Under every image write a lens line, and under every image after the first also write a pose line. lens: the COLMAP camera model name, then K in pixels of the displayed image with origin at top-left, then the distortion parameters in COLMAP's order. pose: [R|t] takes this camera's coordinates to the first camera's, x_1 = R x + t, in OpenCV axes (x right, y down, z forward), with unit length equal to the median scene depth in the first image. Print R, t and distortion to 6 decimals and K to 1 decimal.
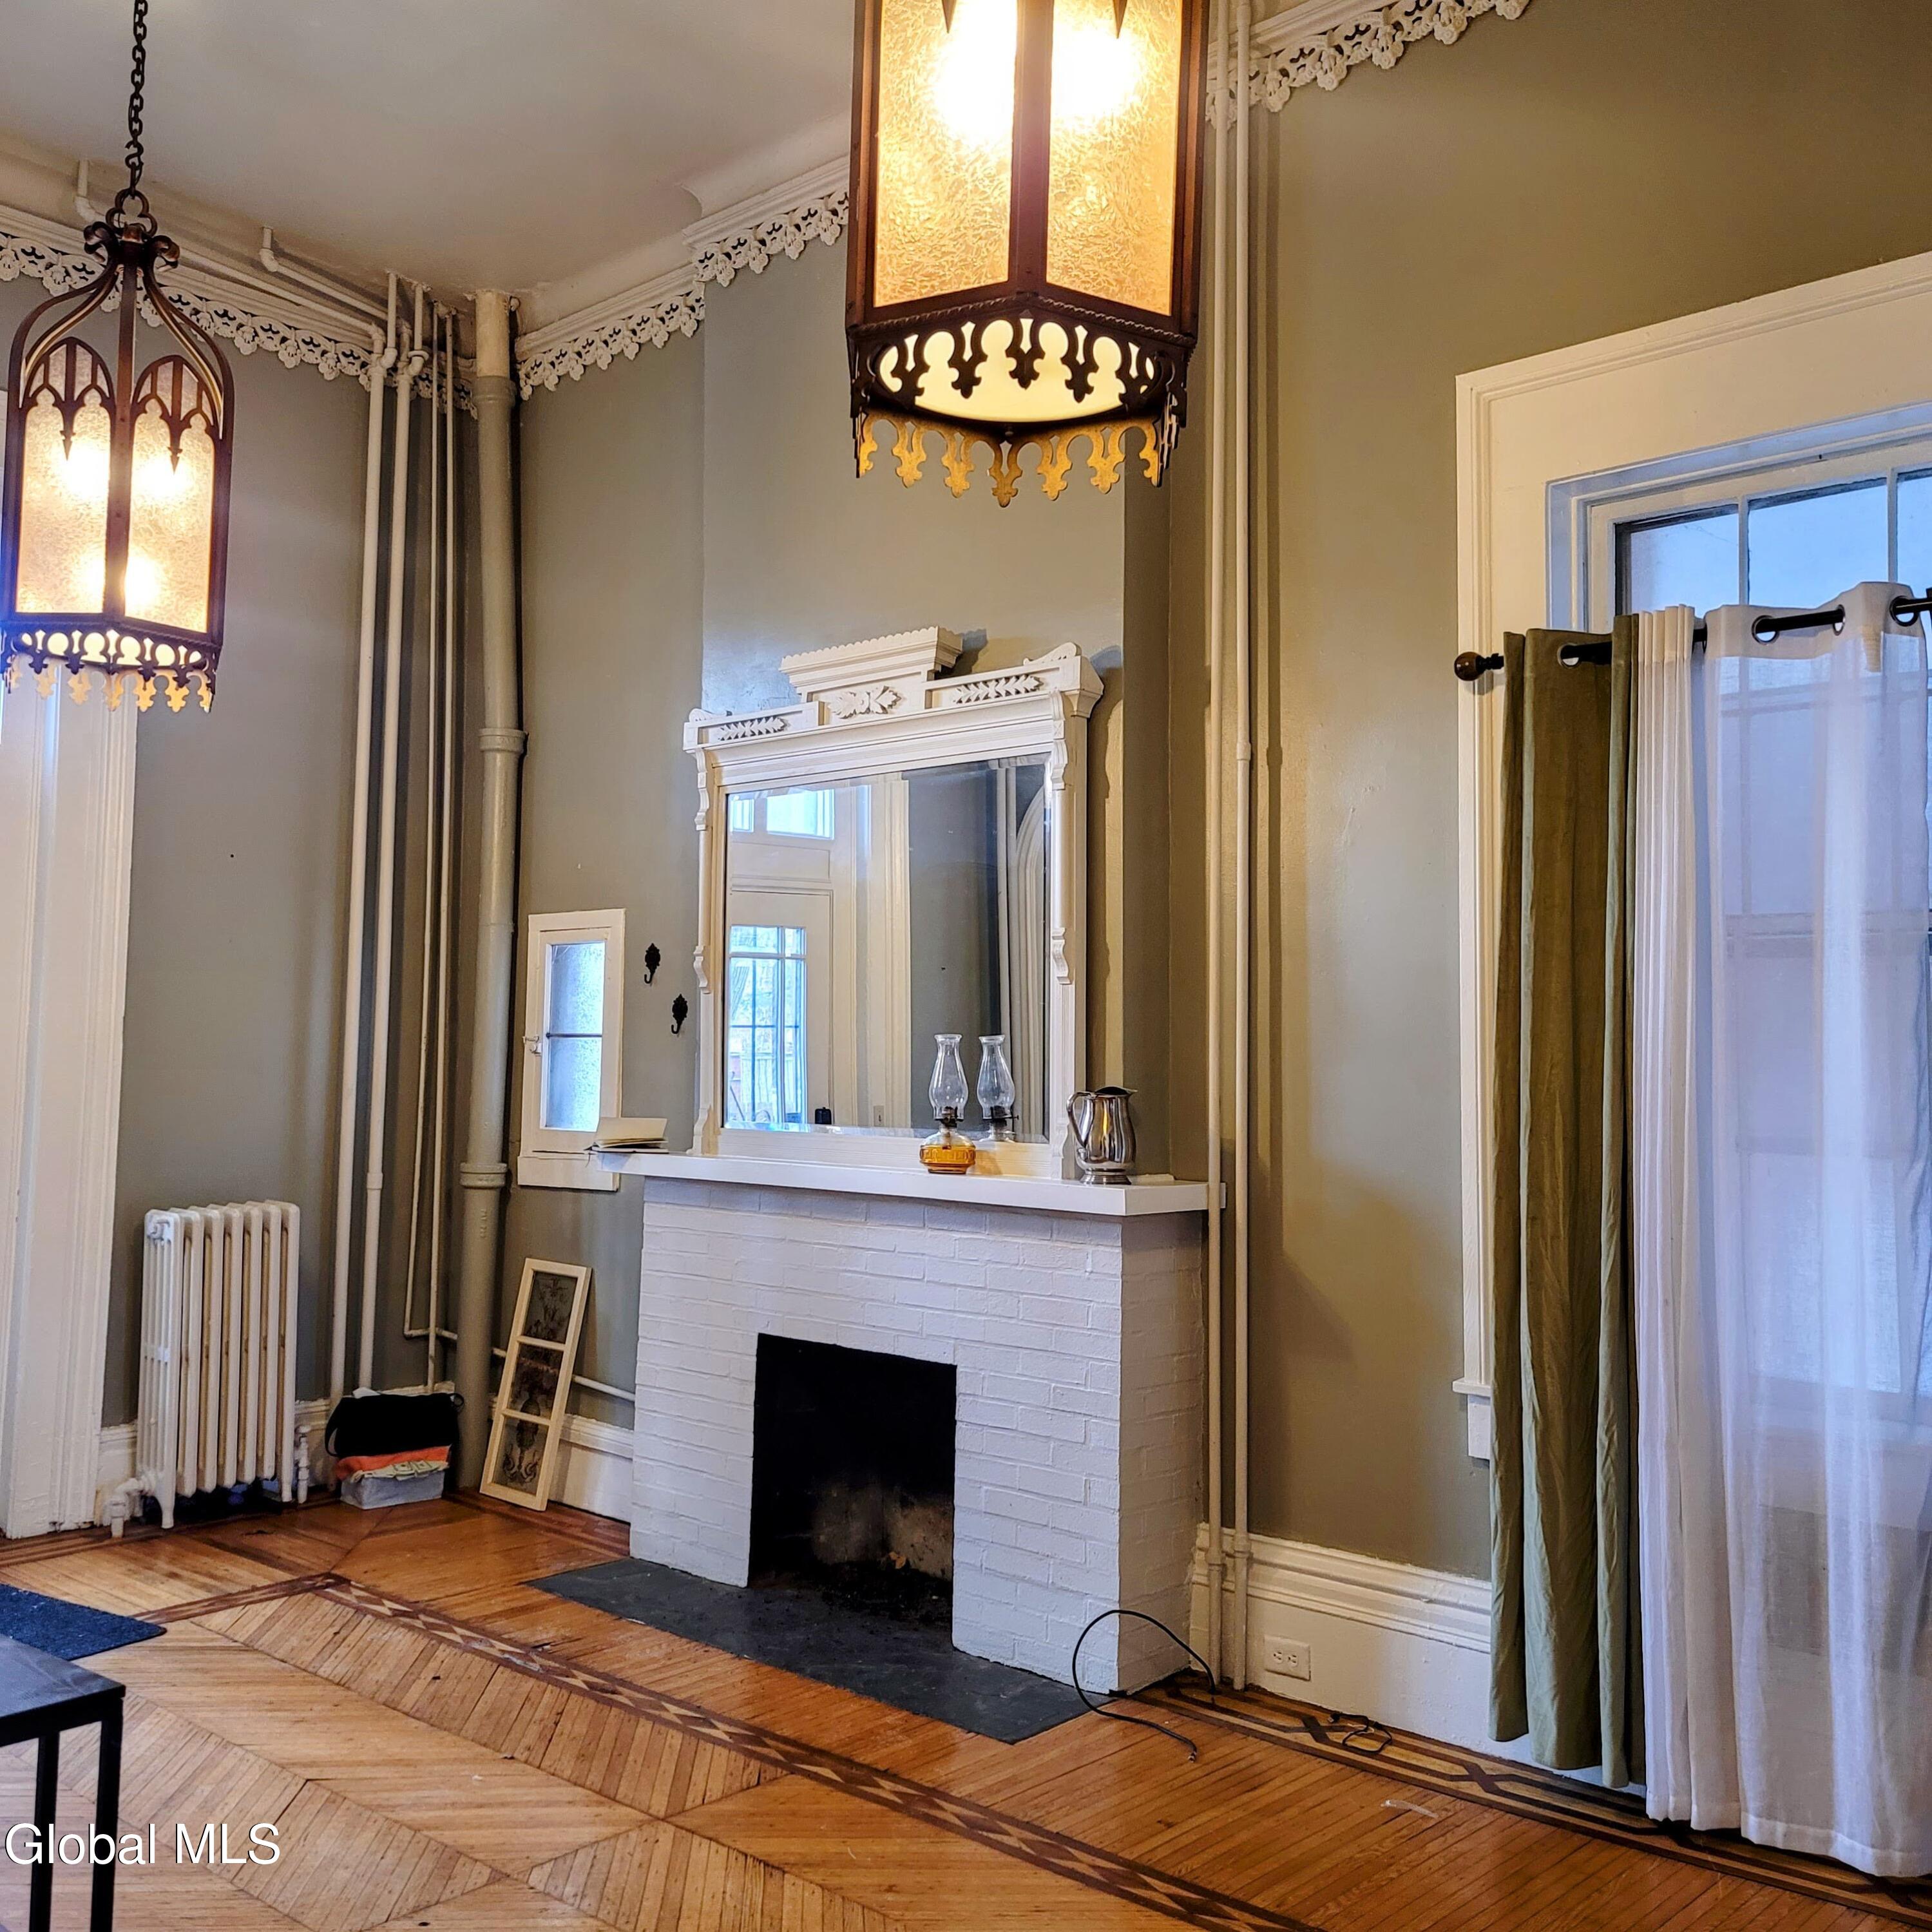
lens RADIAL K [[1893.3, 0, 965.9], [0, 1893.3, 962.4], [0, 0, 1]] dist [0.058129, 0.000000]
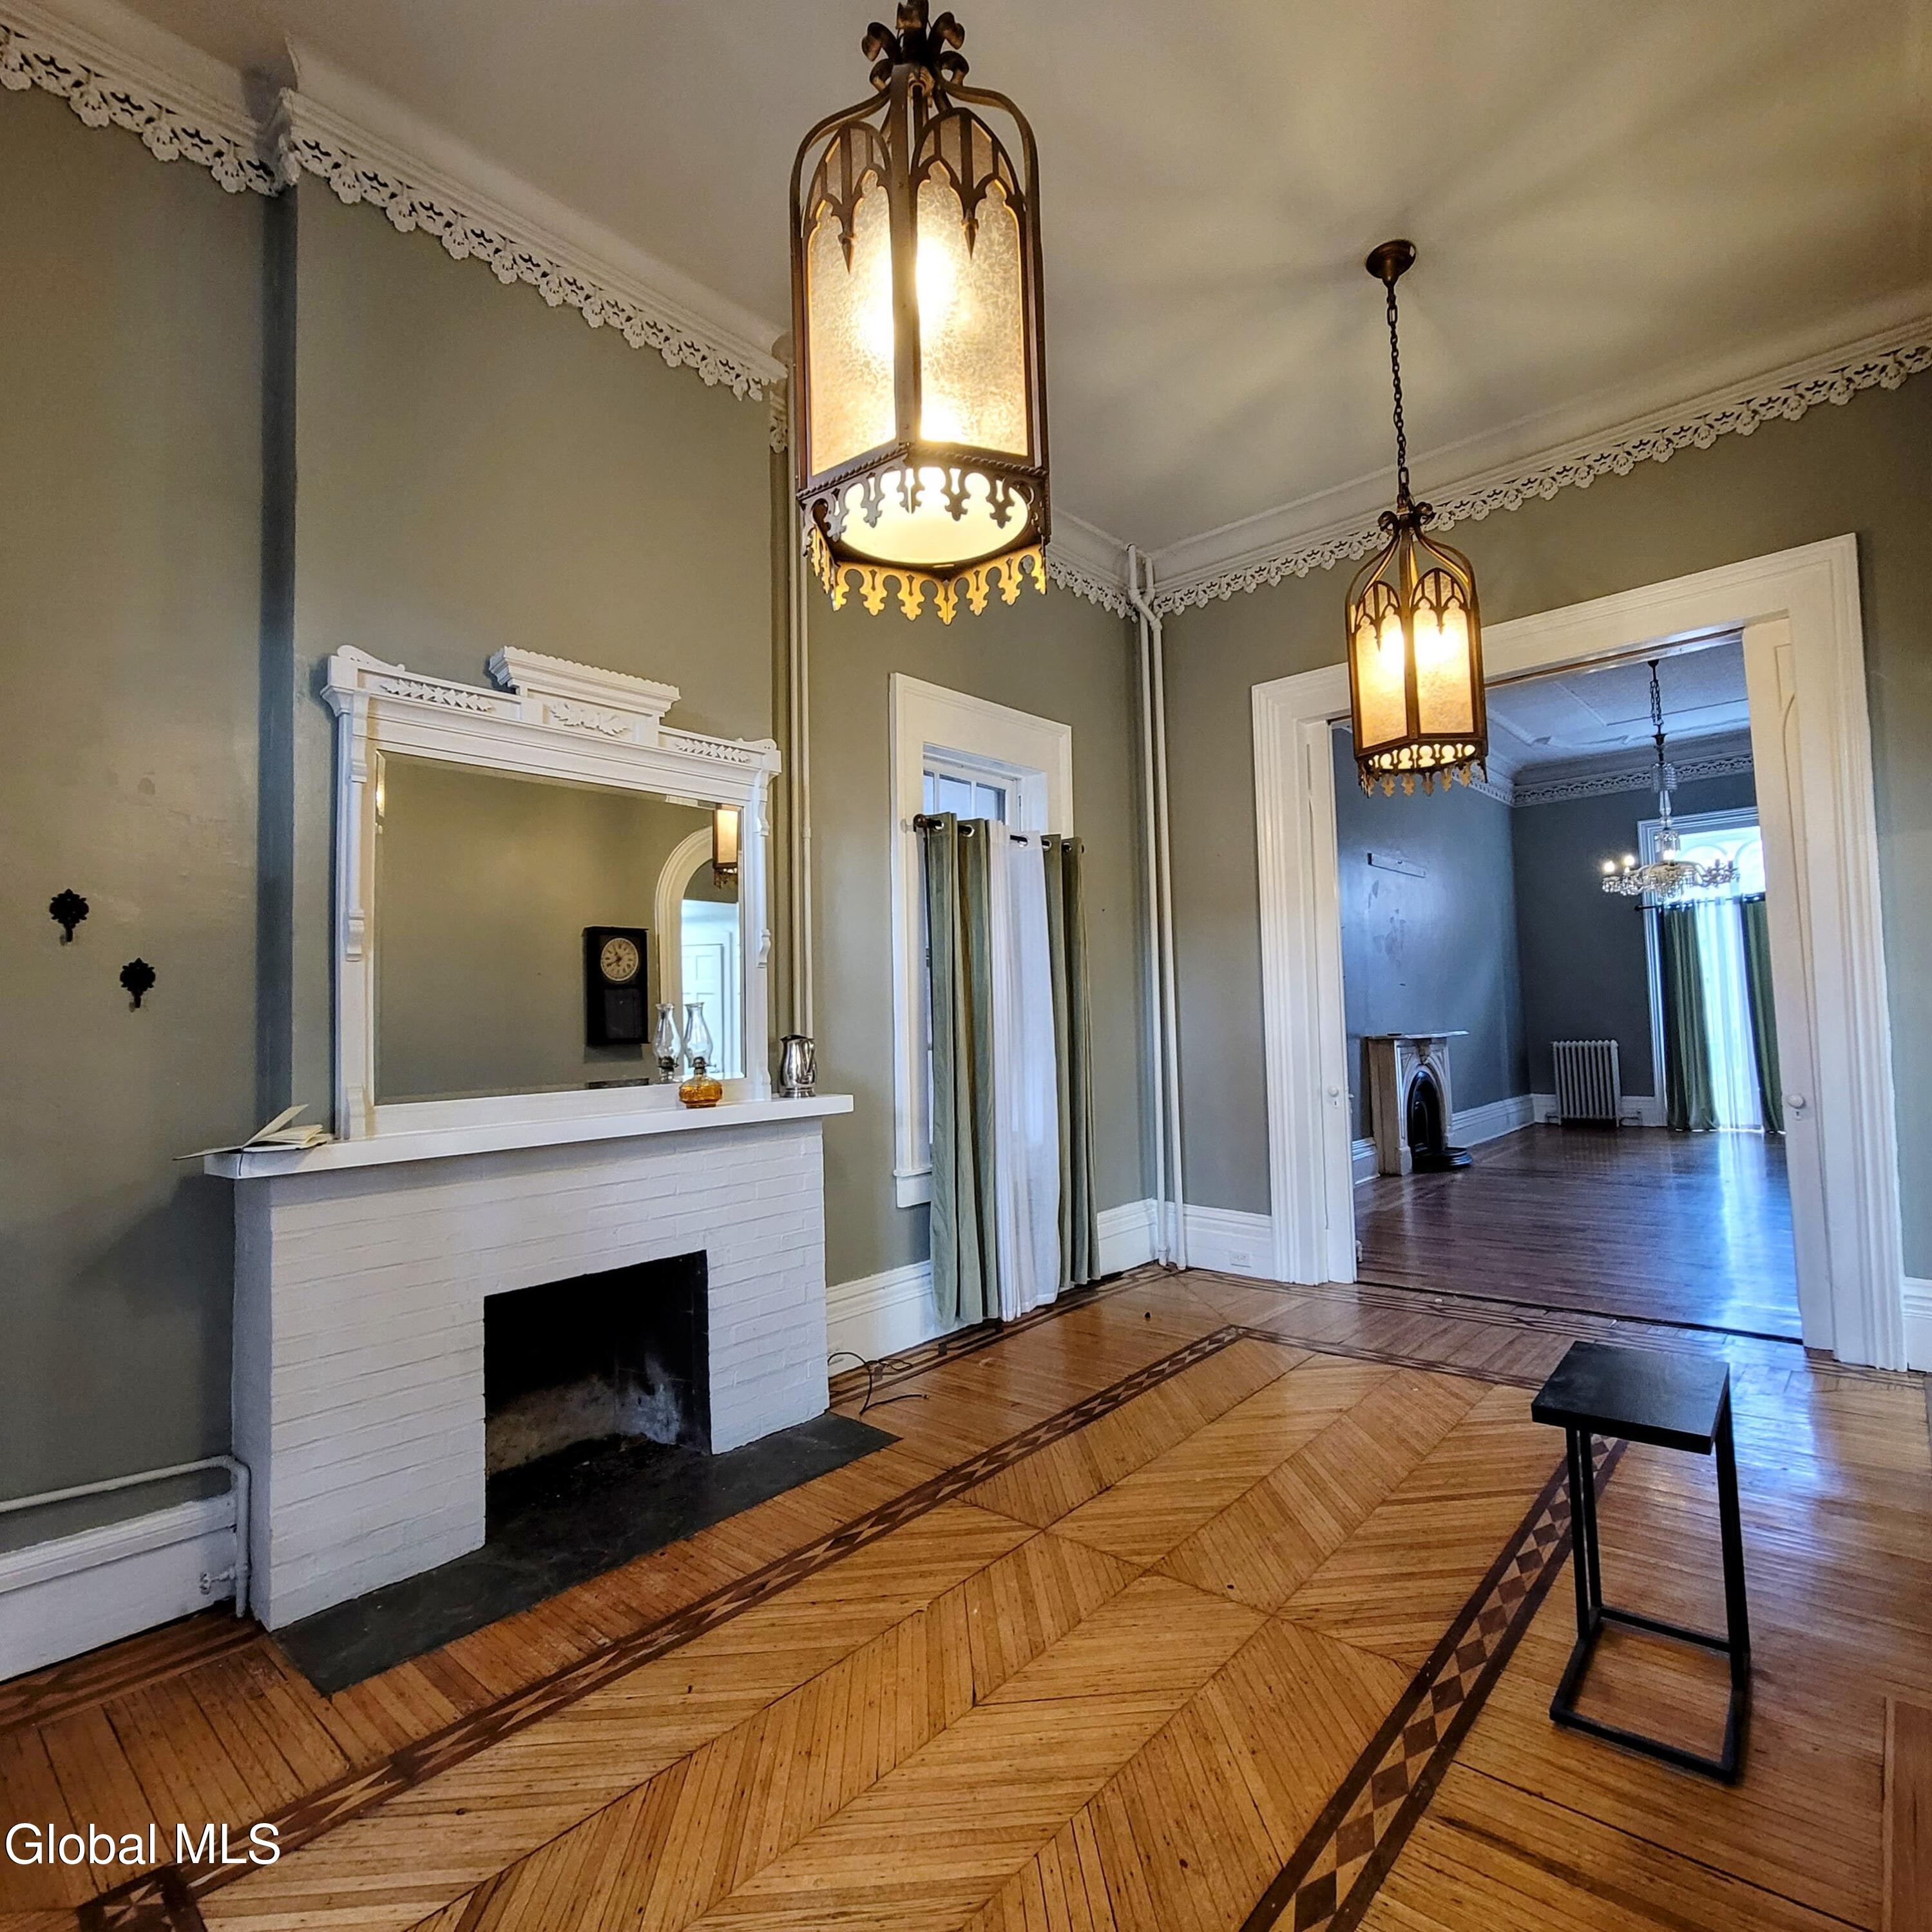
lens RADIAL K [[1044.0, 0, 966.2], [0, 1044.0, 961.5], [0, 0, 1]] dist [-0.019284, 0.001982]
pose [[-0.008018, 0.036547, 0.999300, -0.791088], [-0.026966, 0.998961, -0.036751, 0.033388], [-0.999604, -0.027242, -0.007024, 0.876048]]
